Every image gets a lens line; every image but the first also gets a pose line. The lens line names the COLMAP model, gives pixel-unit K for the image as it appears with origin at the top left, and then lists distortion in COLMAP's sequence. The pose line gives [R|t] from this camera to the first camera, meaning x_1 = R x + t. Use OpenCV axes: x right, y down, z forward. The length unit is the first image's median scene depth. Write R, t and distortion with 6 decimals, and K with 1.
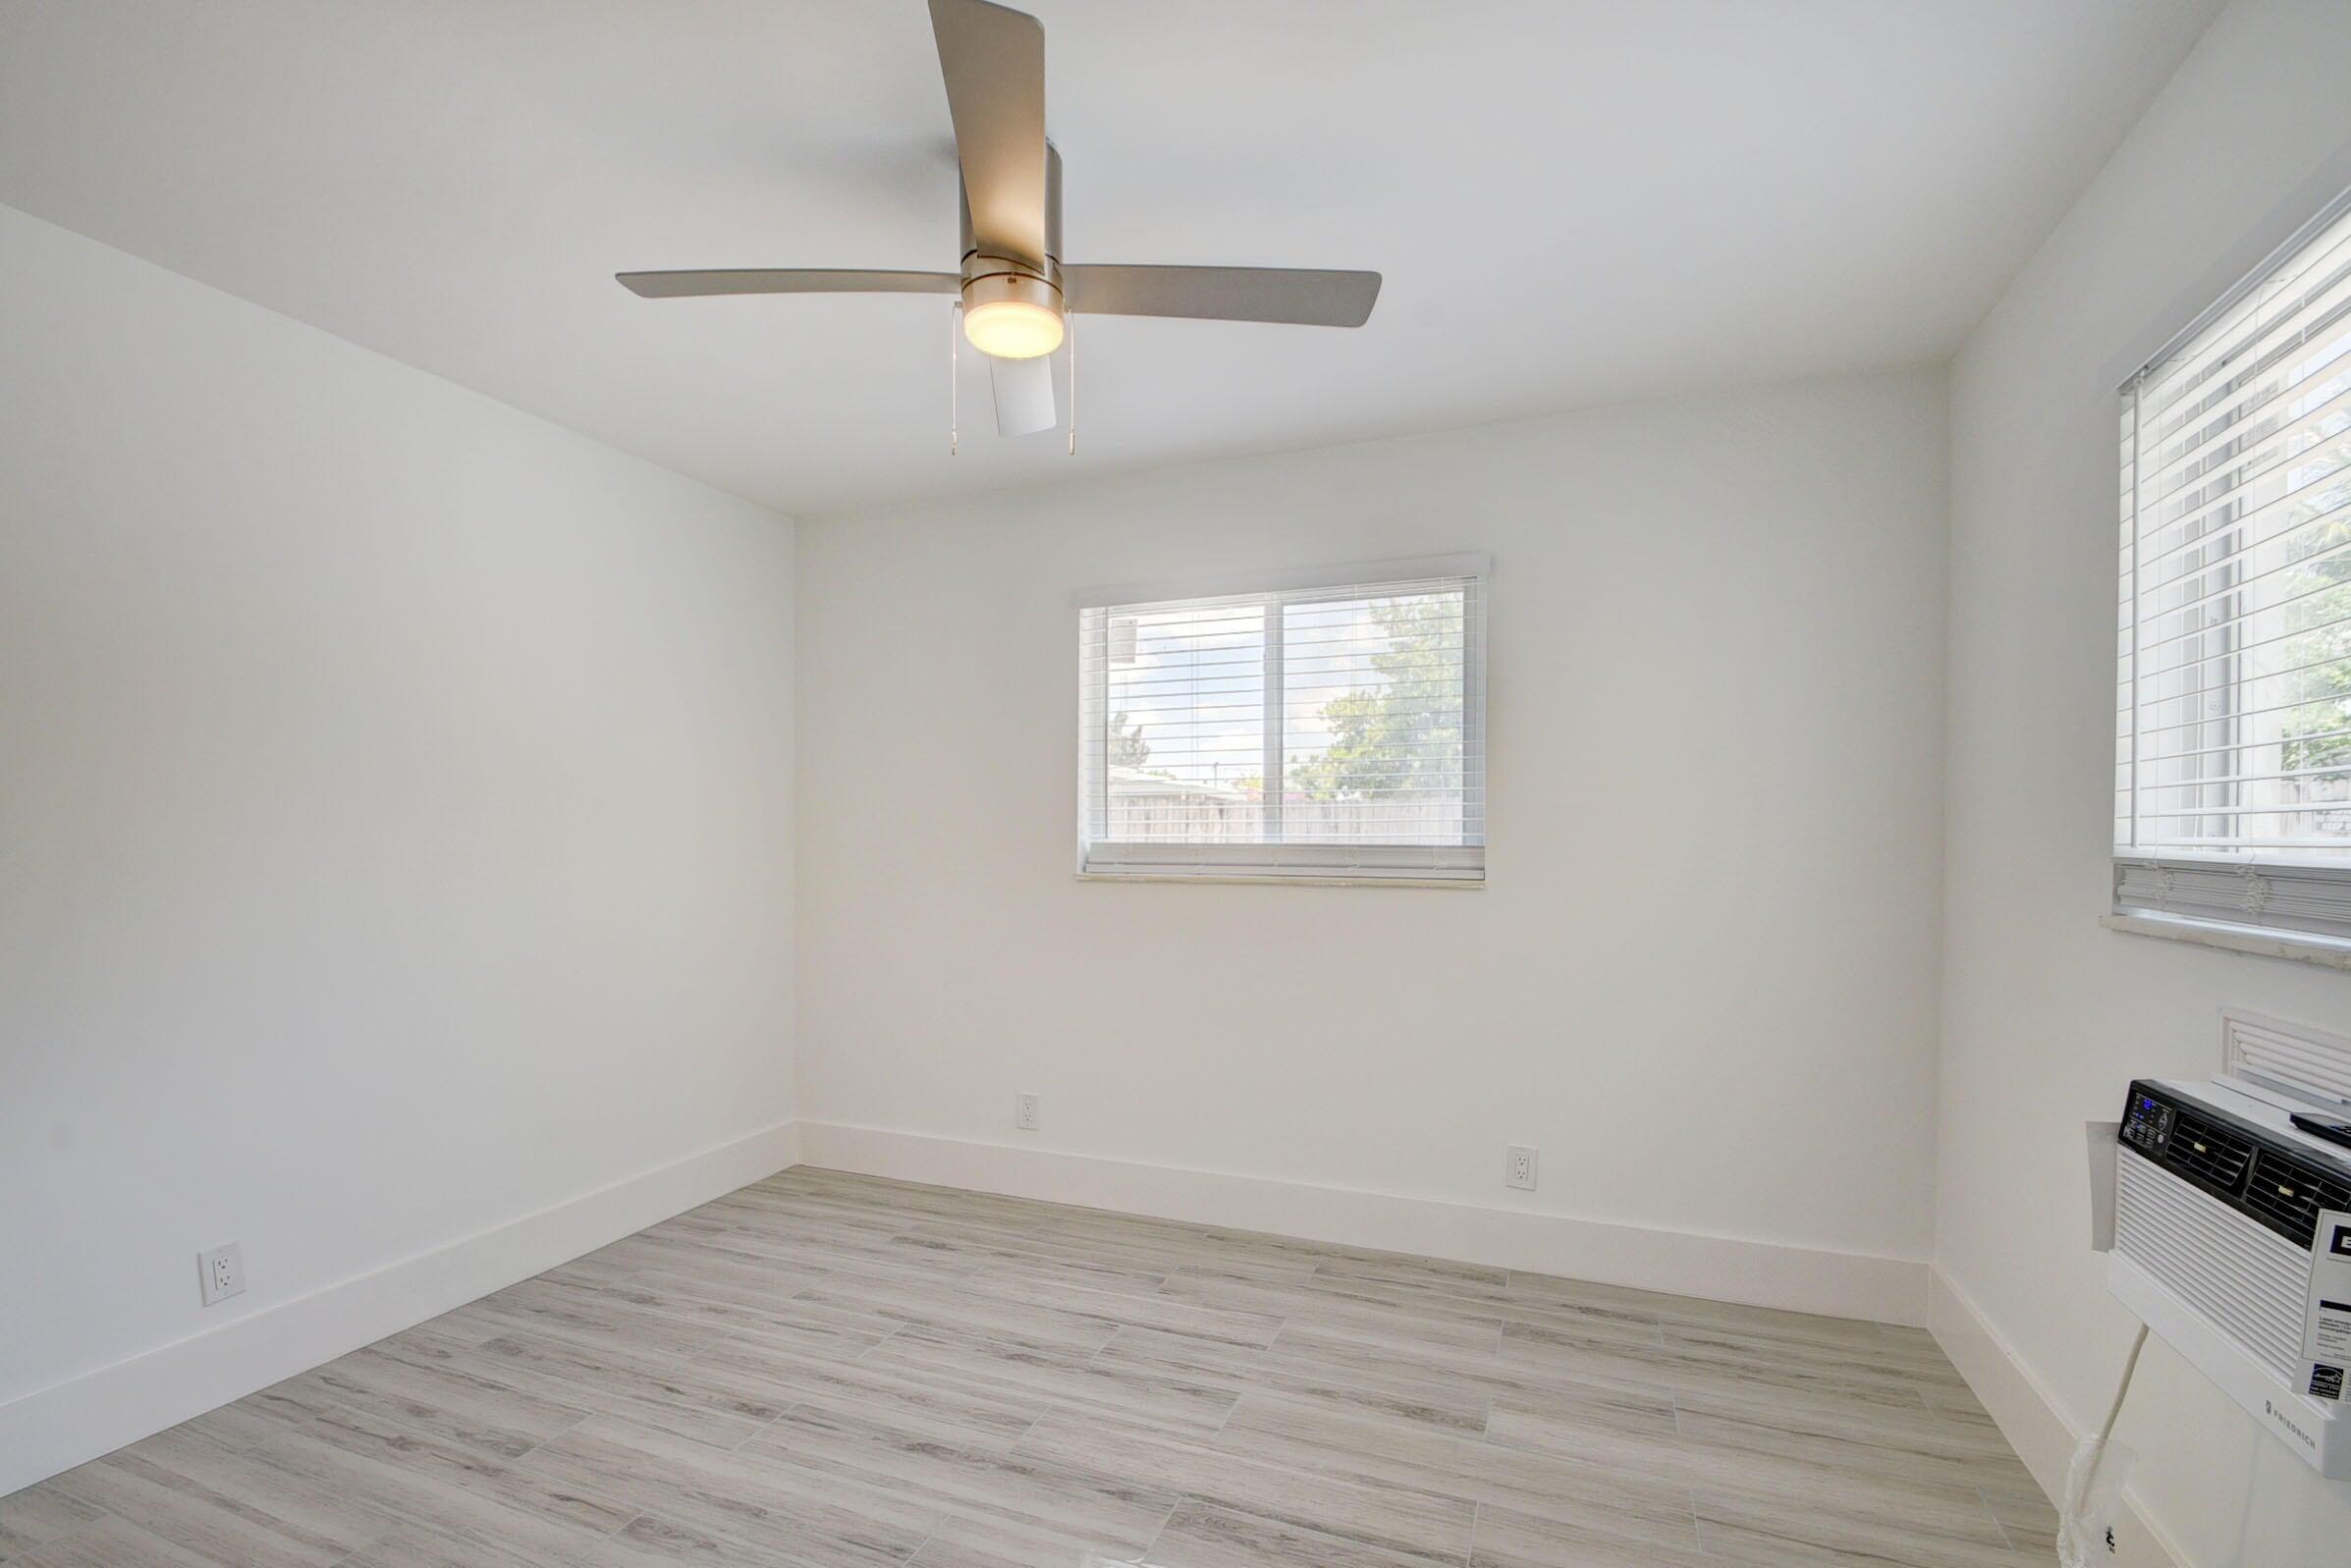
lens RADIAL K [[1051.9, 0, 1170.7], [0, 1051.9, 841.4], [0, 0, 1]] dist [0.011454, -0.018670]
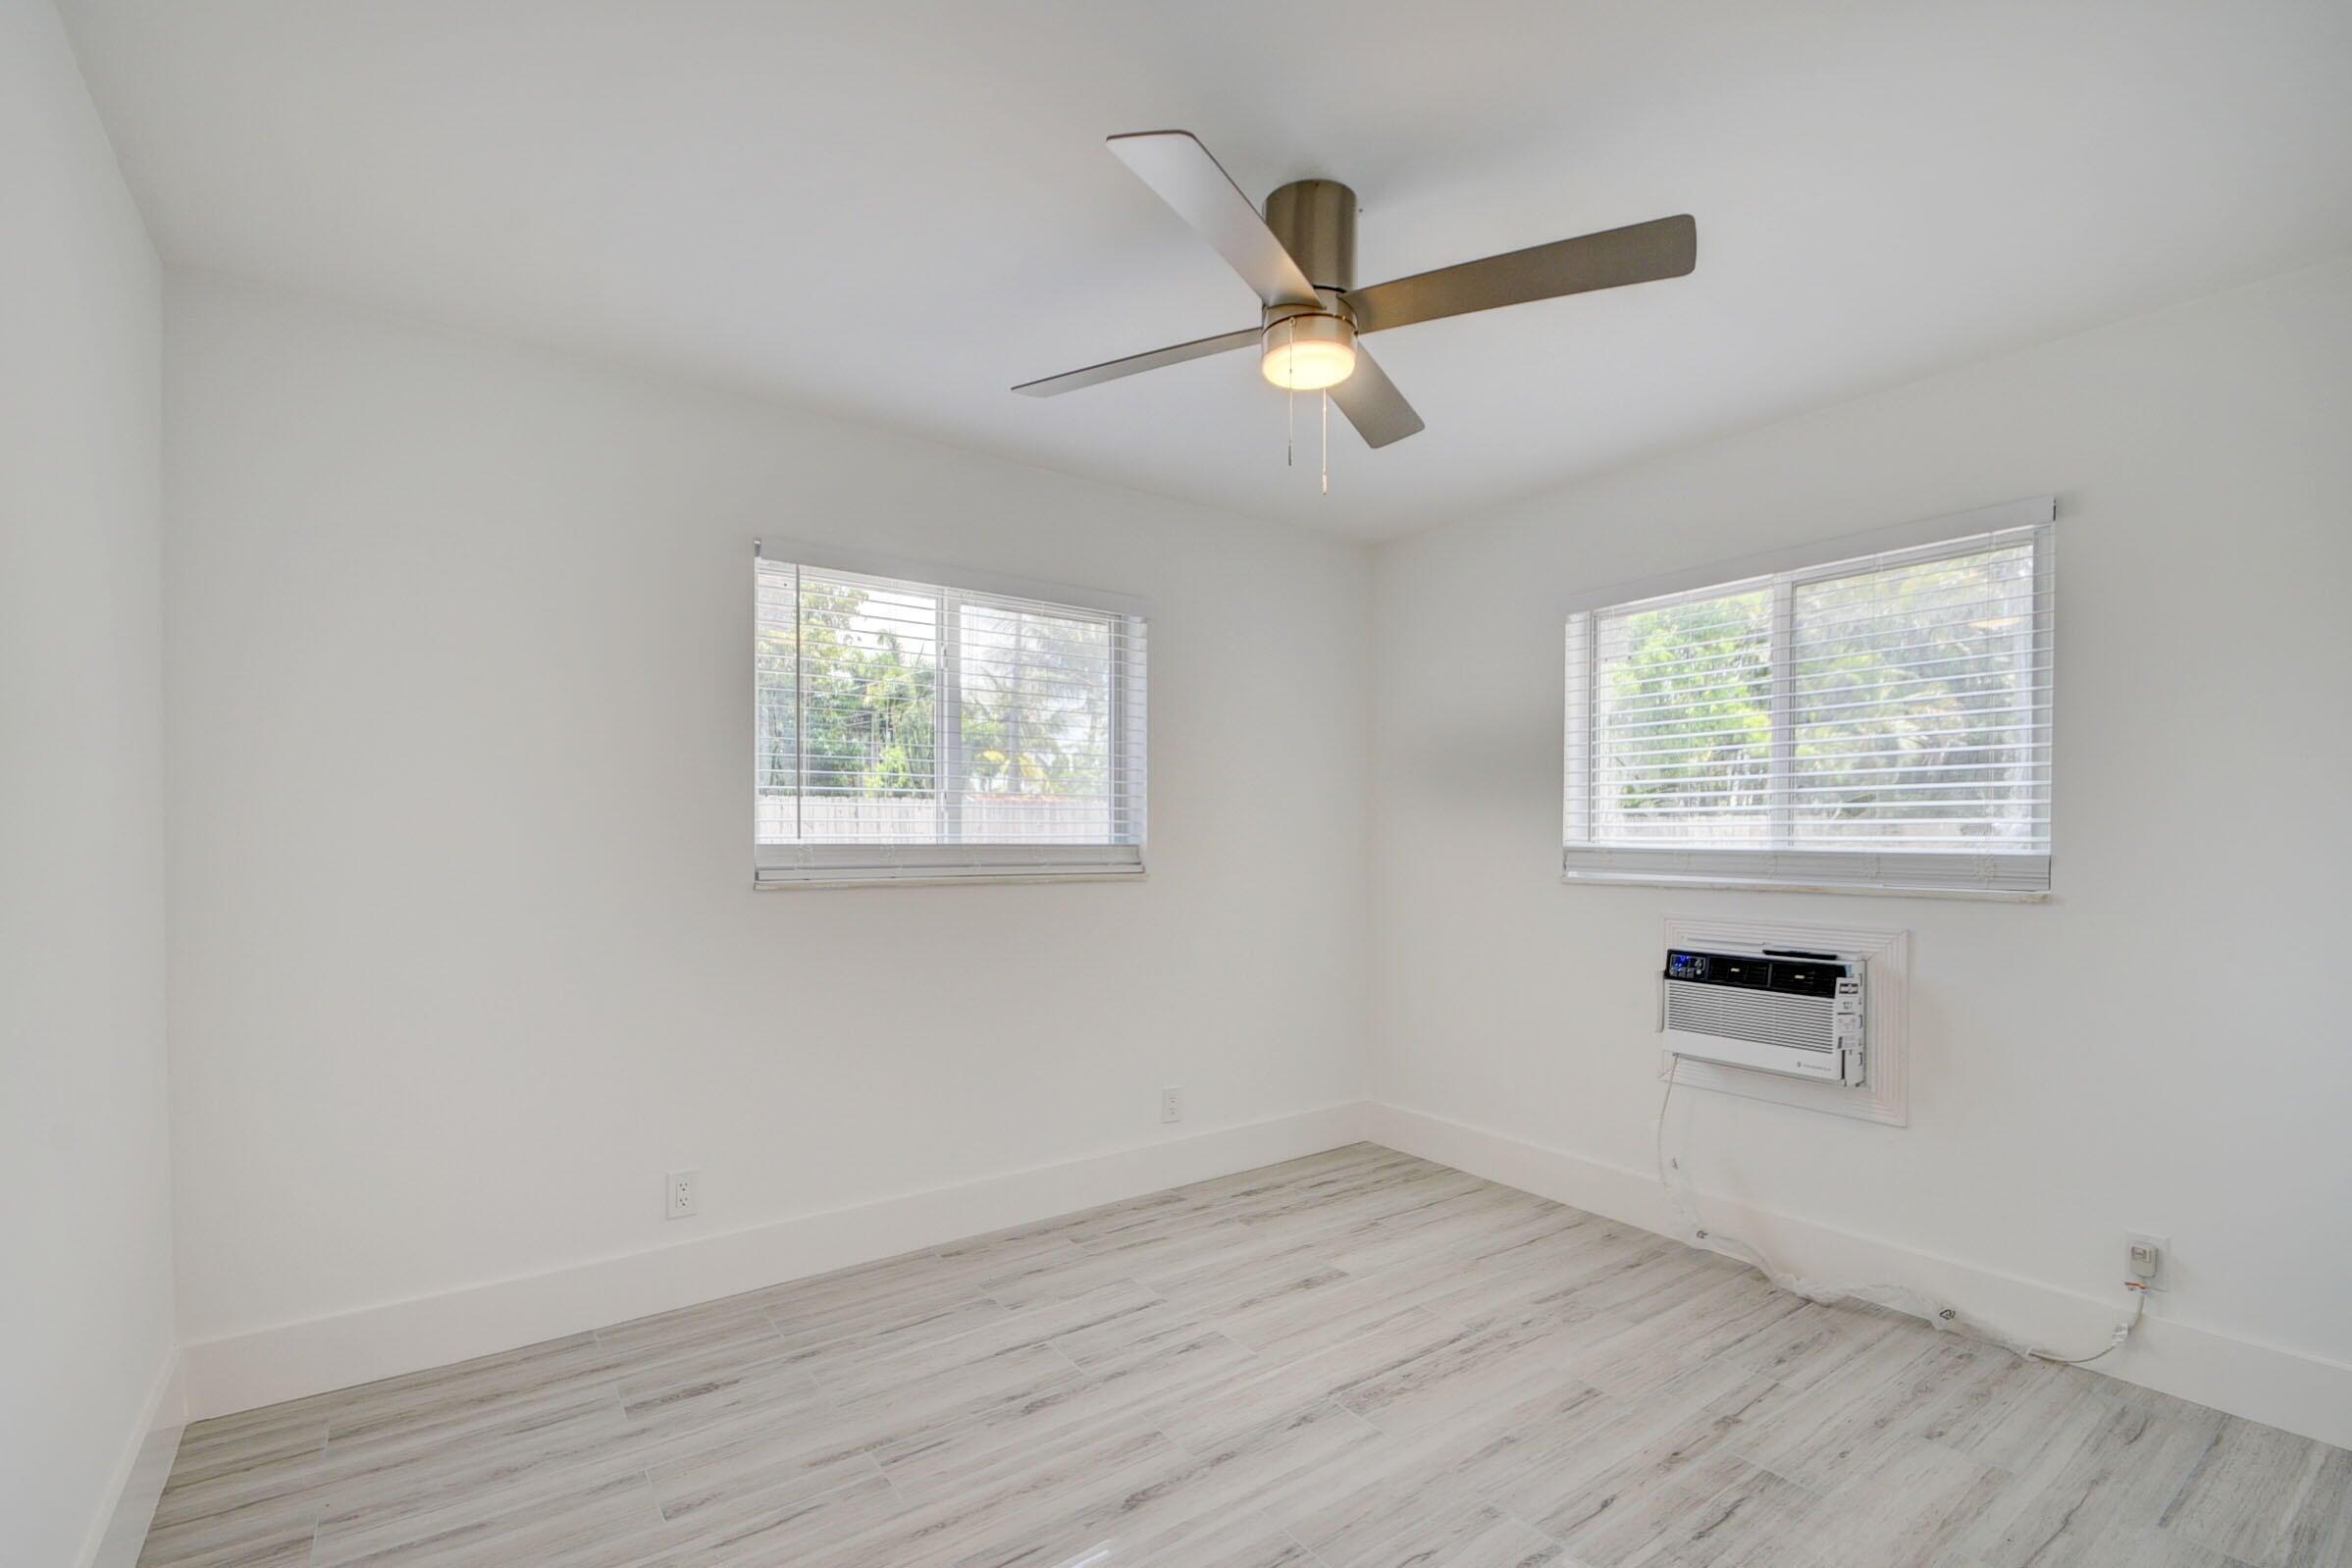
lens RADIAL K [[1052.4, 0, 1171.2], [0, 1052.4, 841.5], [0, 0, 1]] dist [0.011454, -0.018670]
pose [[0.532046, -0.006456, 0.846691, -0.808865], [0.005178, 0.999977, 0.004371, -0.004465], [-0.846699, 0.002059, 0.532068, 0.390392]]
